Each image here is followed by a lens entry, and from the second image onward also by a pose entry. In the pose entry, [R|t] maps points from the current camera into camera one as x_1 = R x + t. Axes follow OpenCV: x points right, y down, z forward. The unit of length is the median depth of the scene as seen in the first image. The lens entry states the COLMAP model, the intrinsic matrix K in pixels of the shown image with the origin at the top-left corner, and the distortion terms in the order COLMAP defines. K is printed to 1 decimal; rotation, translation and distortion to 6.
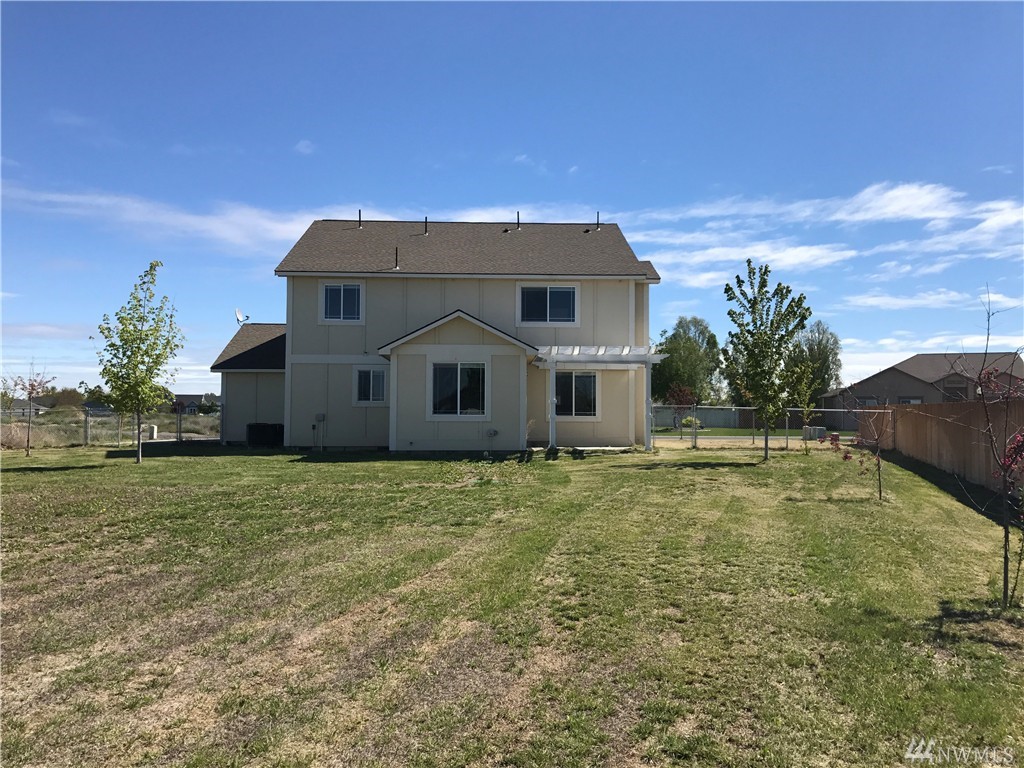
lens RADIAL K [[900.7, 0, 500.9], [0, 900.7, 388.1], [0, 0, 1]] dist [-0.105580, -0.012522]
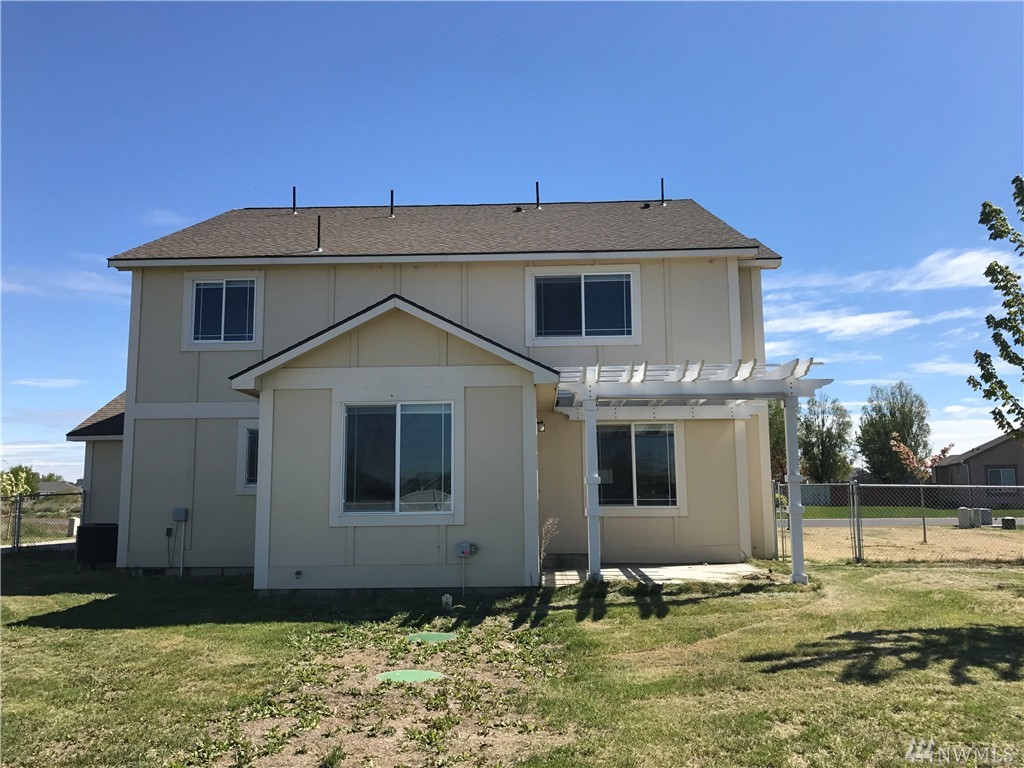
lens RADIAL K [[847.4, 0, 519.7], [0, 847.4, 380.0], [0, 0, 1]] dist [0.066142, -0.011192]
pose [[0.998103, -0.021764, -0.057590, 0.042288], [0.016205, 0.995318, -0.095285, 0.003435], [0.059394, 0.094171, 0.993783, 0.472719]]
